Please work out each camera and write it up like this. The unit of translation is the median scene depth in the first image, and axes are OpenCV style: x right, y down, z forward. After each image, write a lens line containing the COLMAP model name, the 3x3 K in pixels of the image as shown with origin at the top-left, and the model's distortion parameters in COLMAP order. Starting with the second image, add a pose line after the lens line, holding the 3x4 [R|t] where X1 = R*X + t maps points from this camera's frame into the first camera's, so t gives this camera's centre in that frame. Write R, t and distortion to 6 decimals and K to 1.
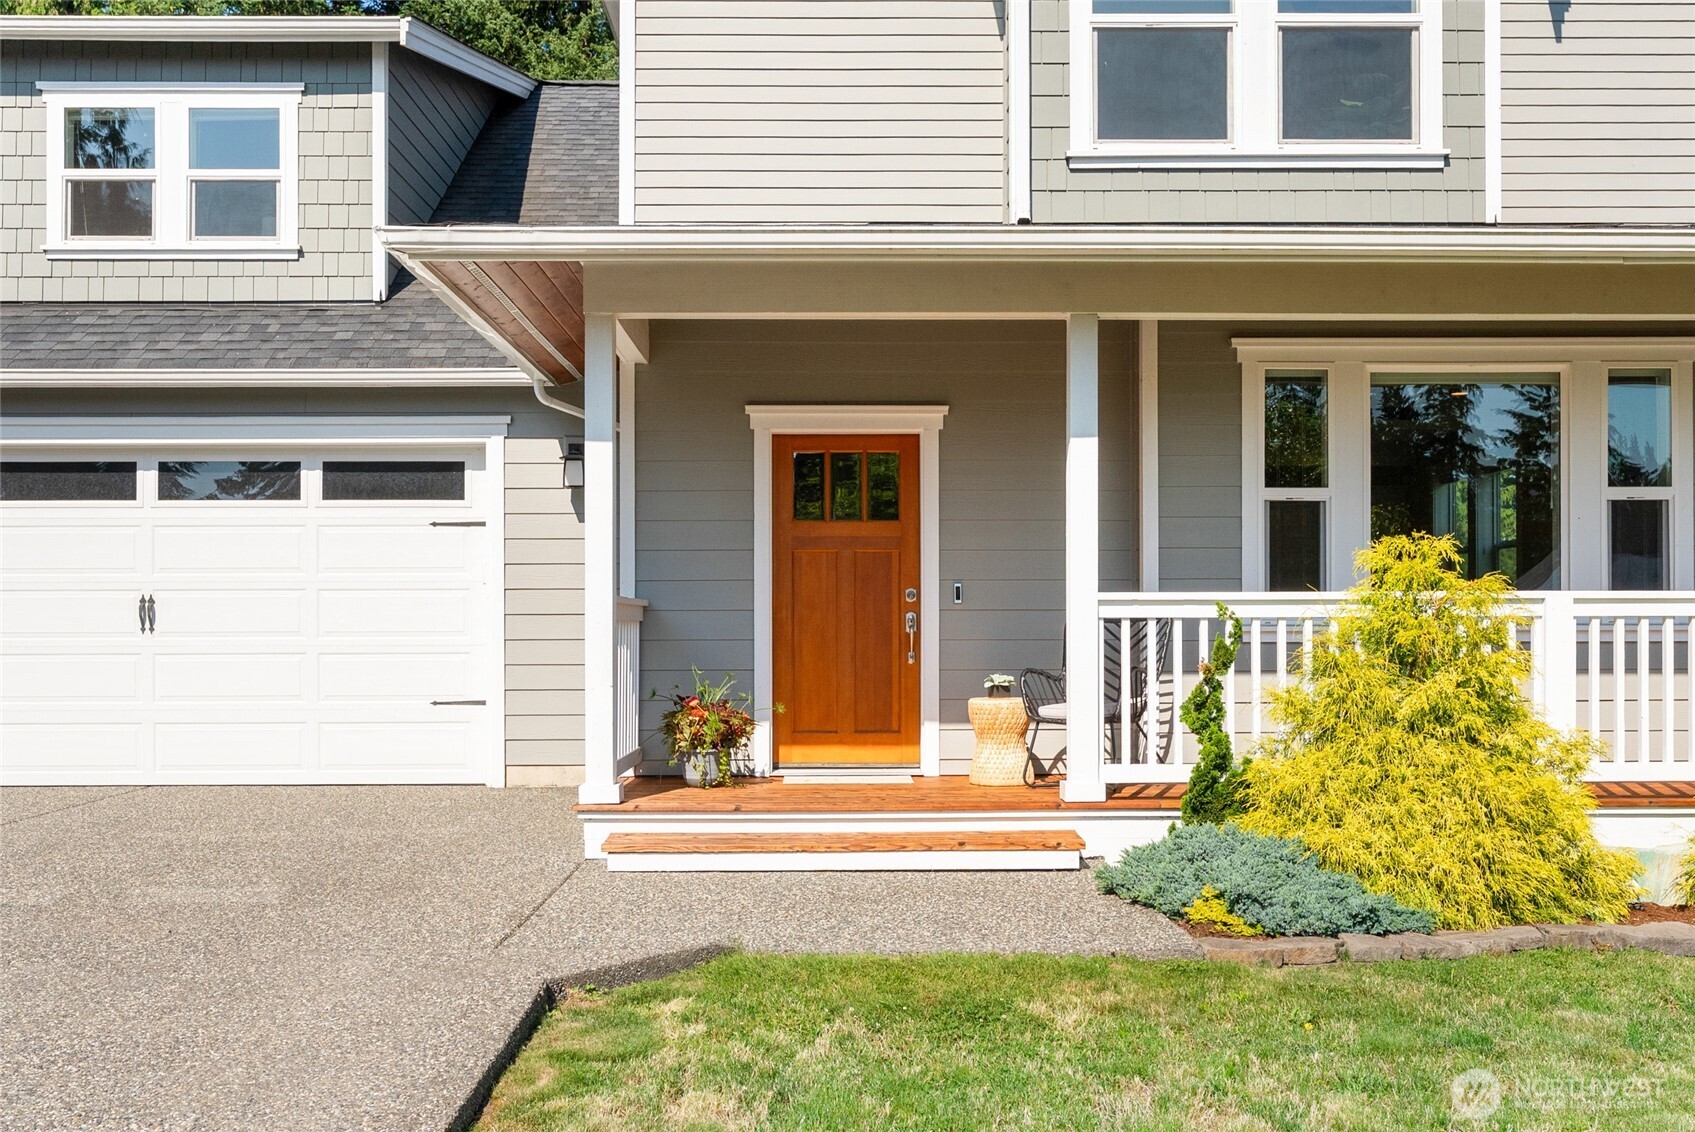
lens RADIAL K [[1616.4, 0, 847.3], [0, 1616.4, 572.9], [0, 0, 1]] dist [0.014825, 0.000000]
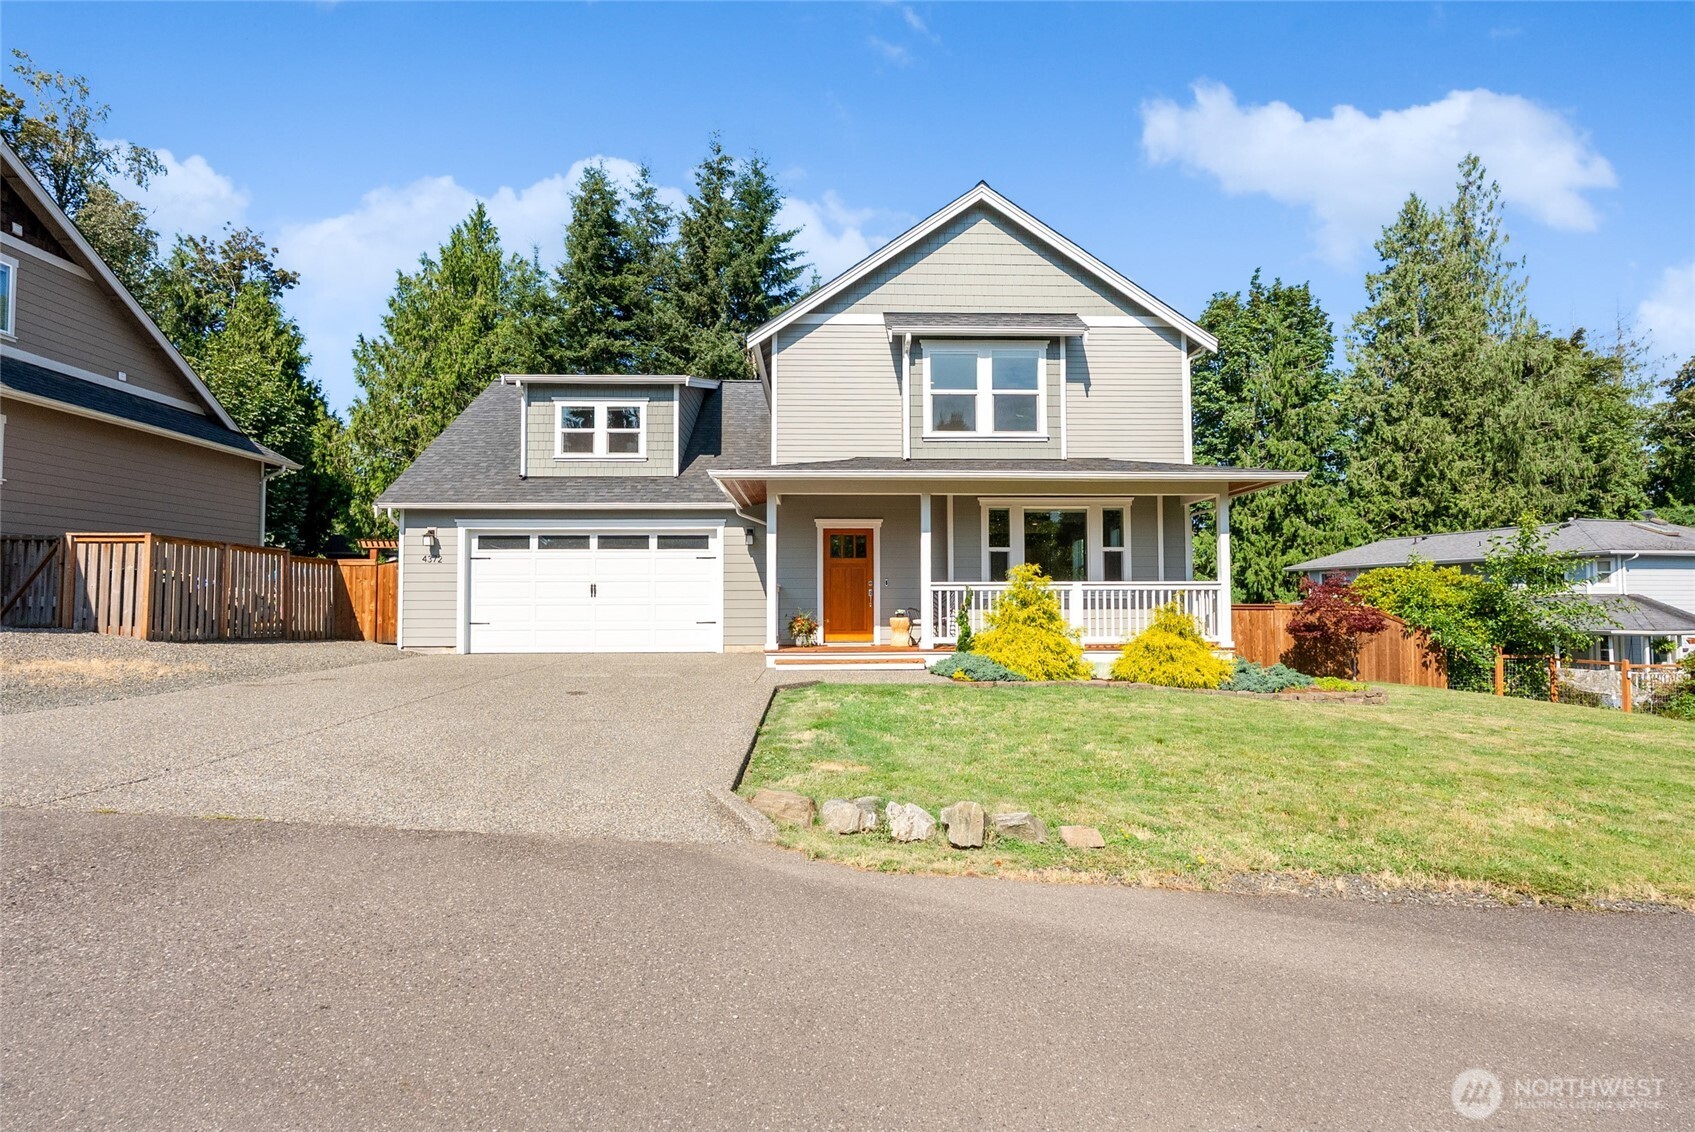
lens RADIAL K [[876.0, 0, 844.6], [0, 876.0, 559.1], [0, 0, 1]] dist [-0.001442, -0.000013]
pose [[0.999837, 0.000035, 0.018039, -0.037798], [0.000260, 0.999866, -0.016346, -0.004472], [-0.018037, 0.016348, 0.999704, -0.613650]]
